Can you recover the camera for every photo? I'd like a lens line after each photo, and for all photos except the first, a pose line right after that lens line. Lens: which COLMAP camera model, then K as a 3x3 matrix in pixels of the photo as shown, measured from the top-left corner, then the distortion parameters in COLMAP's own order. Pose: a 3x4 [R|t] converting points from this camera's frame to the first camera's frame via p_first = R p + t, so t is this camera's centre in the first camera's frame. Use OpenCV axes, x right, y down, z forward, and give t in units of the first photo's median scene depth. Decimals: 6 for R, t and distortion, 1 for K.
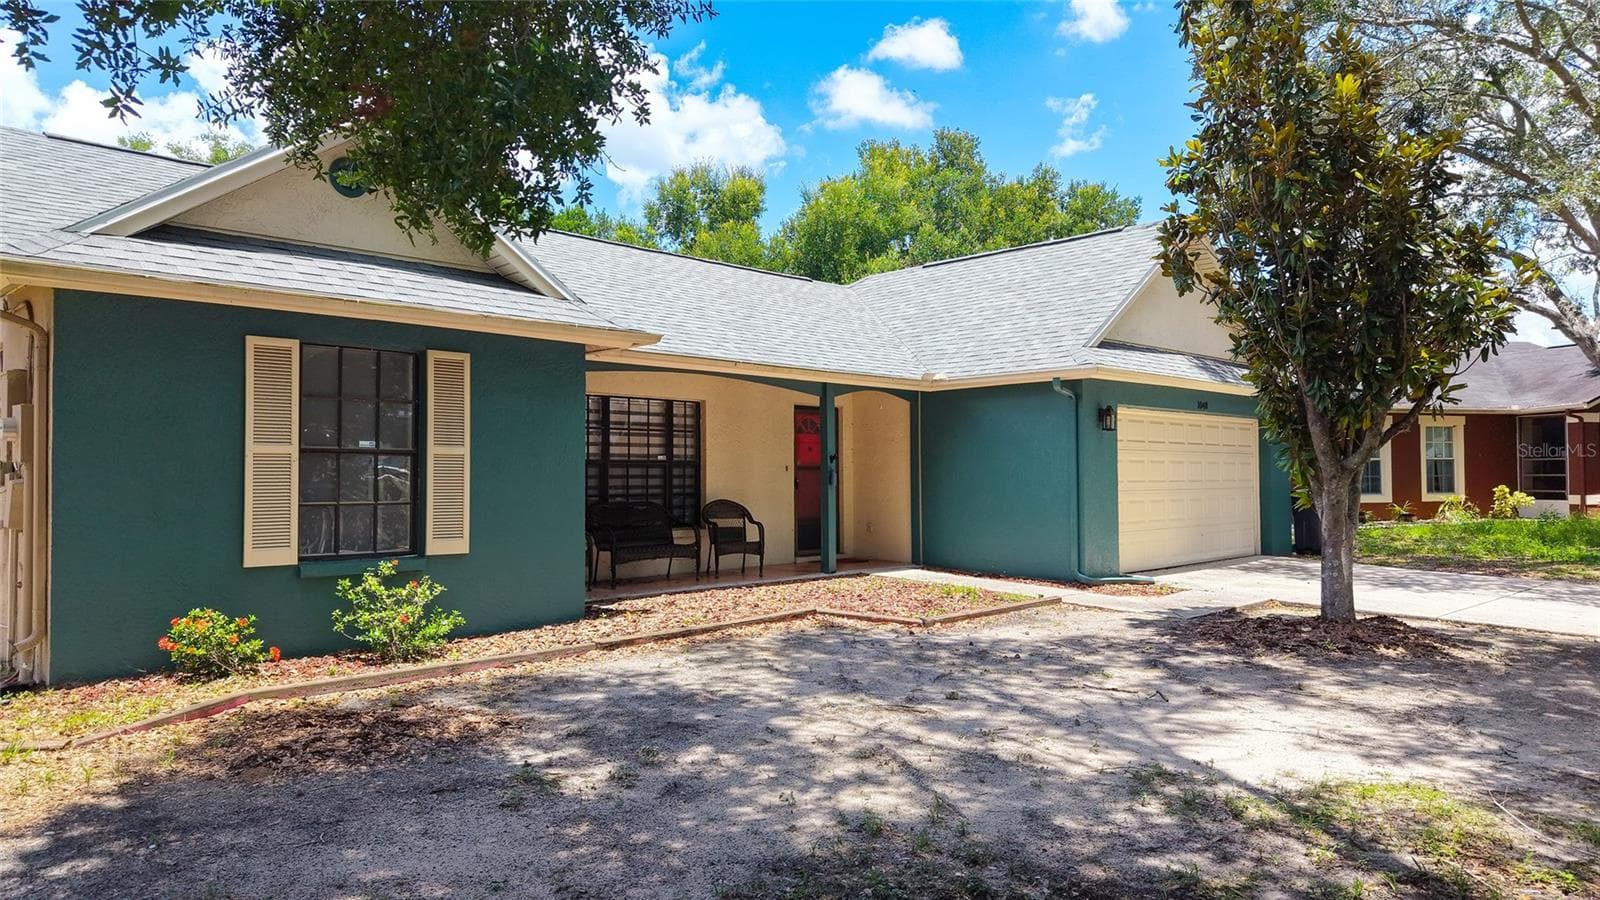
lens RADIAL K [[1079.1, 0, 800.1], [0, 1079.1, 452.1], [0, 0, 1]] dist [0.036154, -0.042860]
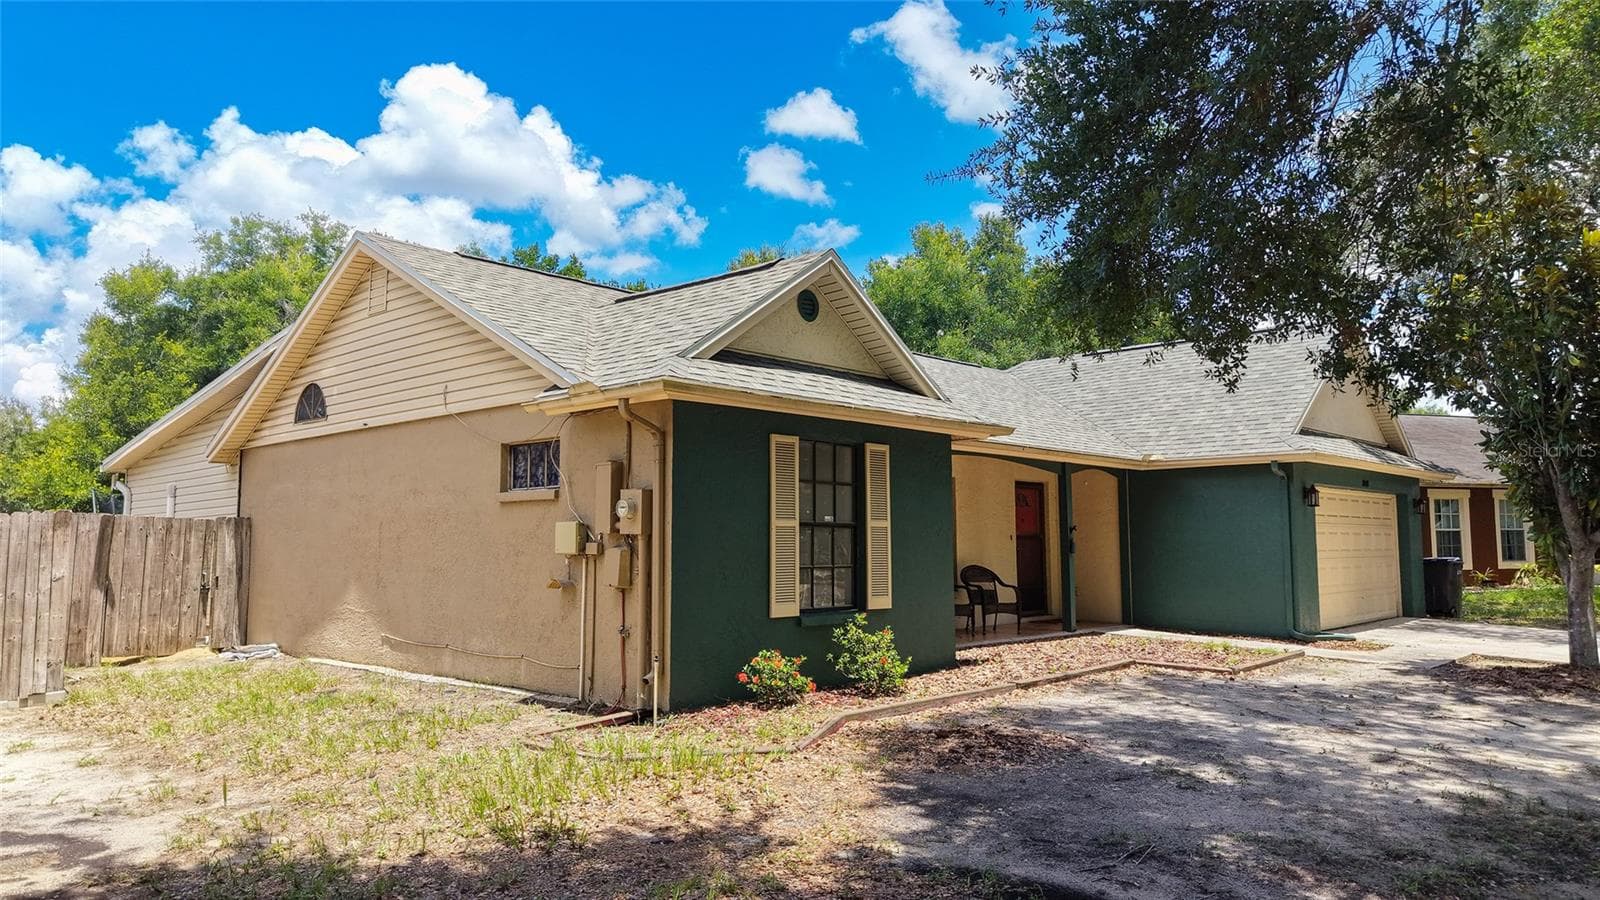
lens RADIAL K [[1079.1, 0, 795.7], [0, 1079.1, 443.3], [0, 0, 1]] dist [0.036154, -0.042860]
pose [[0.999804, 0.005359, 0.019041, -0.396093], [-0.004052, 0.997675, -0.068028, -0.008295], [-0.019361, 0.067938, 0.997502, -0.202279]]
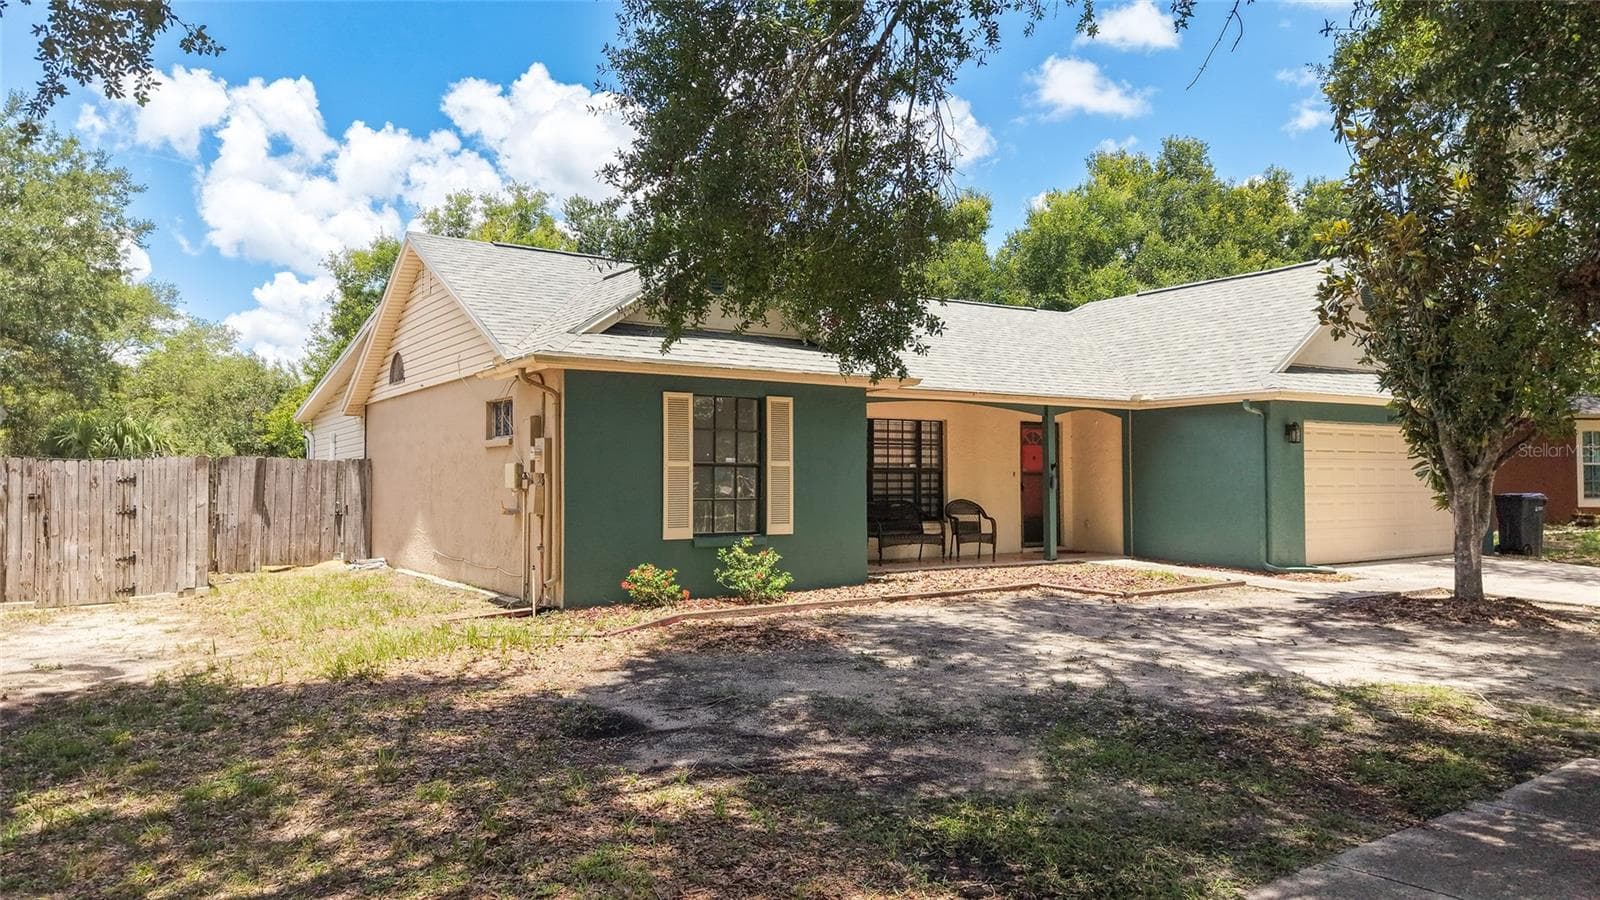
lens RADIAL K [[1079.1, 0, 787.5], [0, 1079.1, 451.0], [0, 0, 1]] dist [0.036154, -0.042860]
pose [[0.976836, -0.002360, -0.213975, -0.002605], [0.002134, 0.999997, -0.001290, -0.015135], [0.213977, 0.000803, 0.976838, -0.376706]]
